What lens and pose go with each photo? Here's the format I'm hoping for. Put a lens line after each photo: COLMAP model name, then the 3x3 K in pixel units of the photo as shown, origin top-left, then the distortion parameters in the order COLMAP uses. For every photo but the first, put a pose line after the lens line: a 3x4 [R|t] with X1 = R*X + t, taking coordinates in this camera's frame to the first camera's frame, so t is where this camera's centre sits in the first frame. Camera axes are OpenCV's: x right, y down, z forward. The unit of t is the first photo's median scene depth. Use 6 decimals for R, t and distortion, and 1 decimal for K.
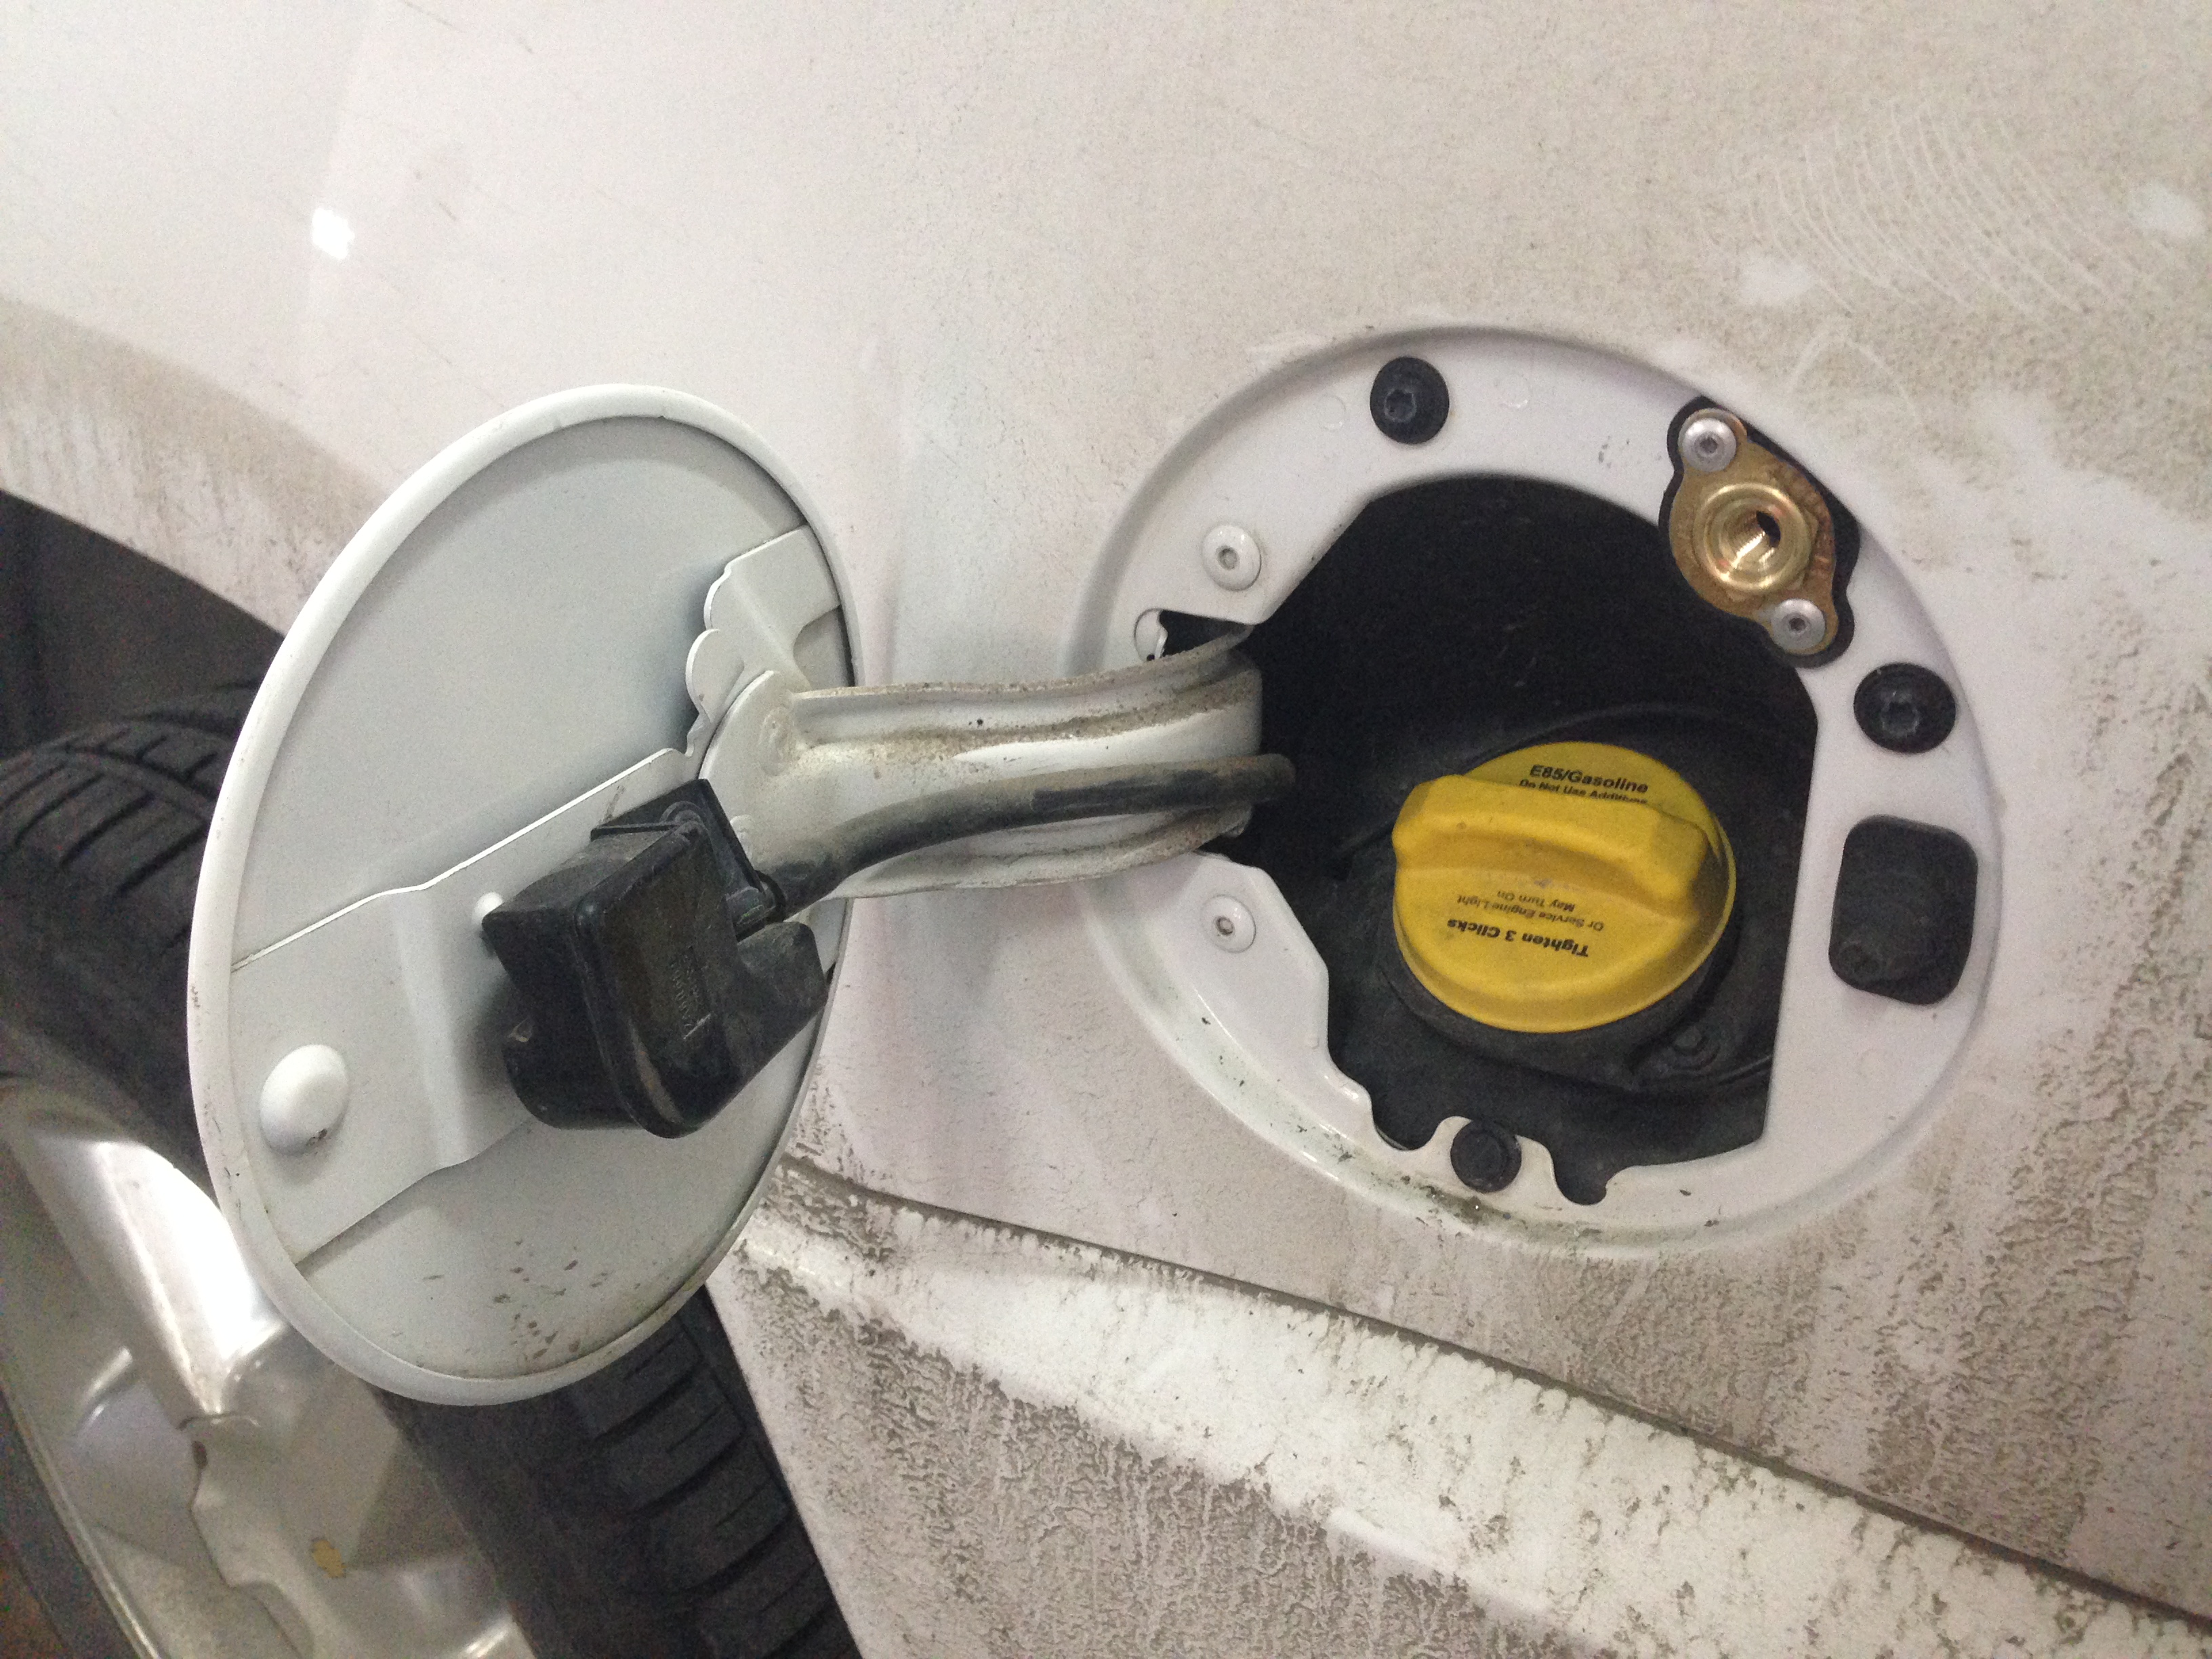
lens RADIAL K [[2095.2, 0, 1092.2], [0, 2095.2, 830.1], [0, 0, 1]] dist [0.126222, -0.263867]
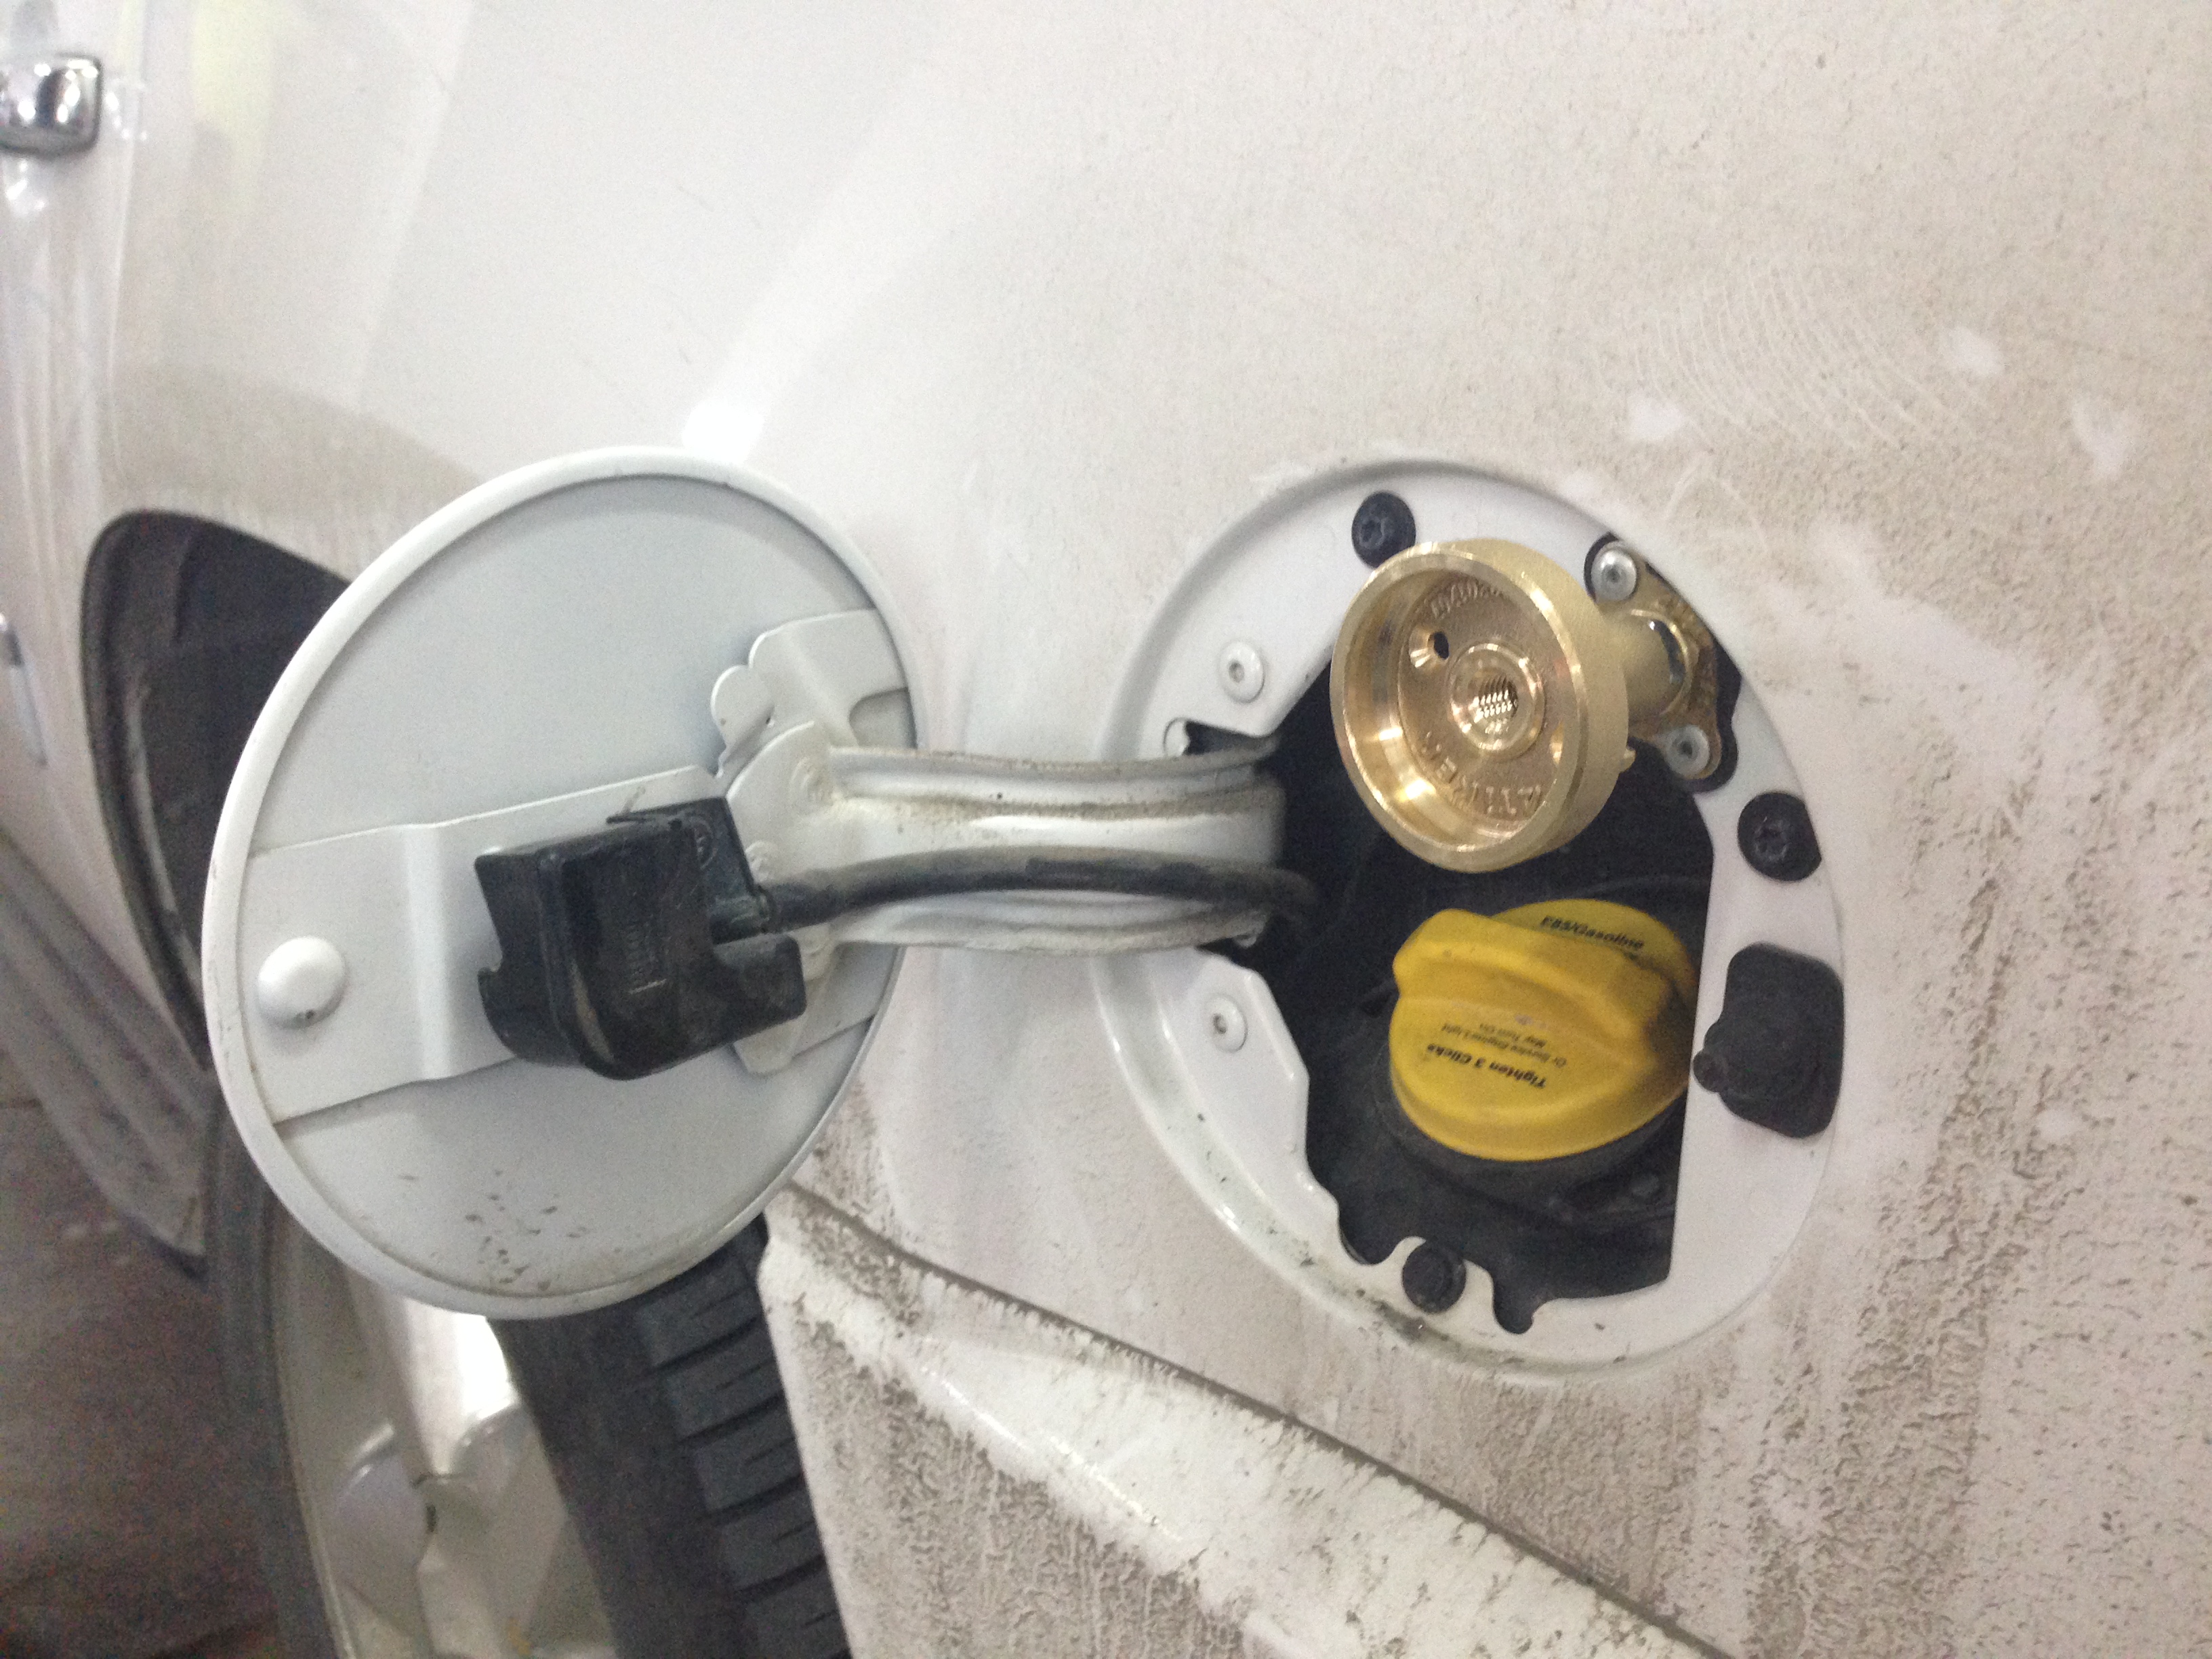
lens RADIAL K [[2105.3, 0, 1105.6], [0, 2105.3, 830.5], [0, 0, 1]] dist [0.128143, -0.280102]
pose [[0.969350, 0.110163, -0.219603, 0.247543], [-0.141091, 0.981359, -0.130494, 0.104284], [0.201134, 0.157478, 0.966823, -0.064227]]
